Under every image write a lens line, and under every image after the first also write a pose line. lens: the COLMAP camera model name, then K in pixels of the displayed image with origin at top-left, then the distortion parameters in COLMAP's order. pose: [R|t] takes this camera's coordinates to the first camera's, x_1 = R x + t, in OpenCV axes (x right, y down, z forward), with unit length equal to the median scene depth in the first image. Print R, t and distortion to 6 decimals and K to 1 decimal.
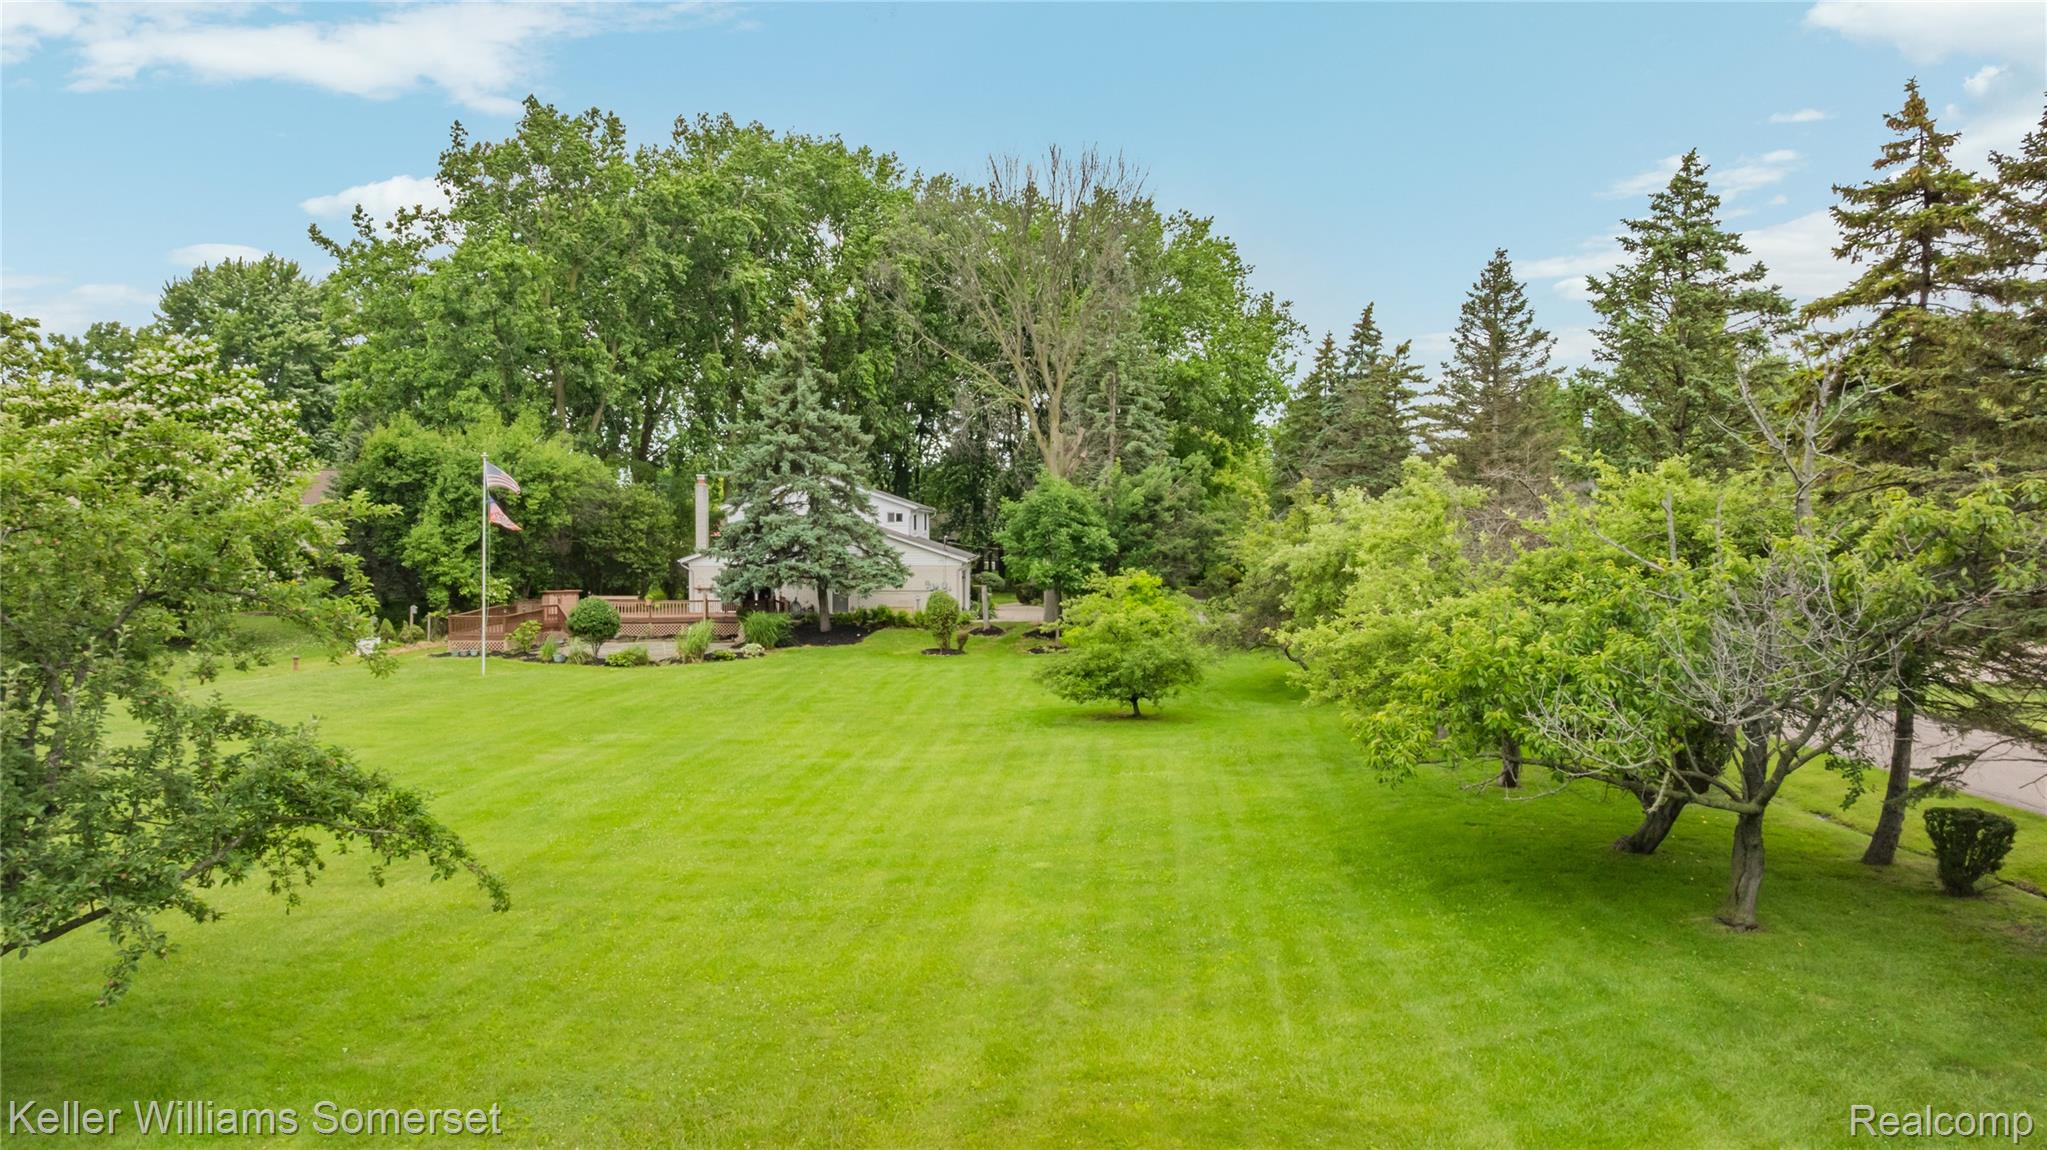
lens RADIAL K [[1456.1, 0, 983.8], [0, 1456.1, 583.3], [0, 0, 1]] dist [-0.017650, -0.000303]
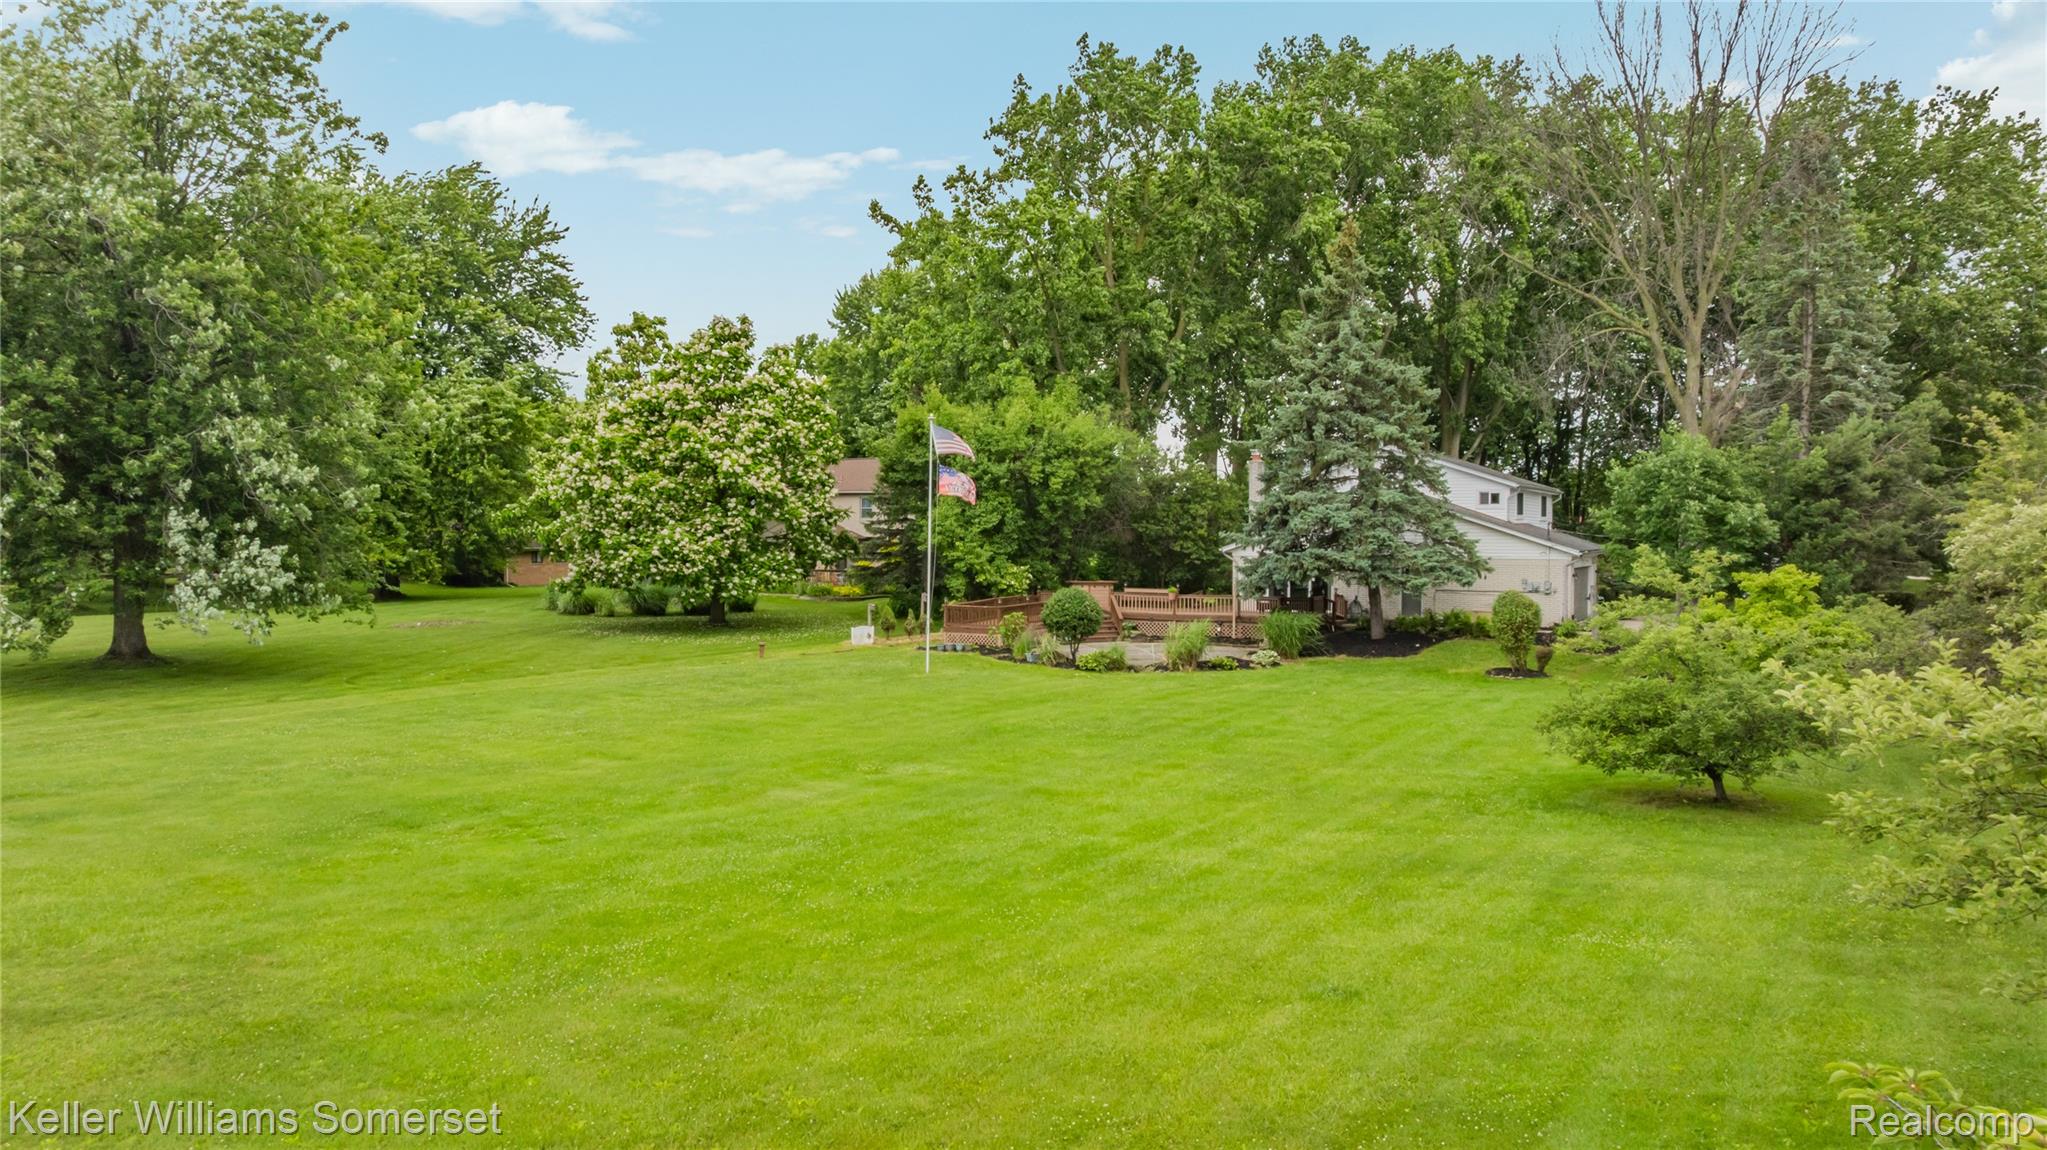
lens RADIAL K [[1456.1, 0, 983.8], [0, 1456.1, 583.3], [0, 0, 1]] dist [-0.017650, -0.000303]
pose [[0.891395, 0.023003, -0.452642, 0.060509], [-0.023372, 0.999715, 0.004780, 0.003928], [0.452624, 0.006319, 0.891679, 0.198947]]
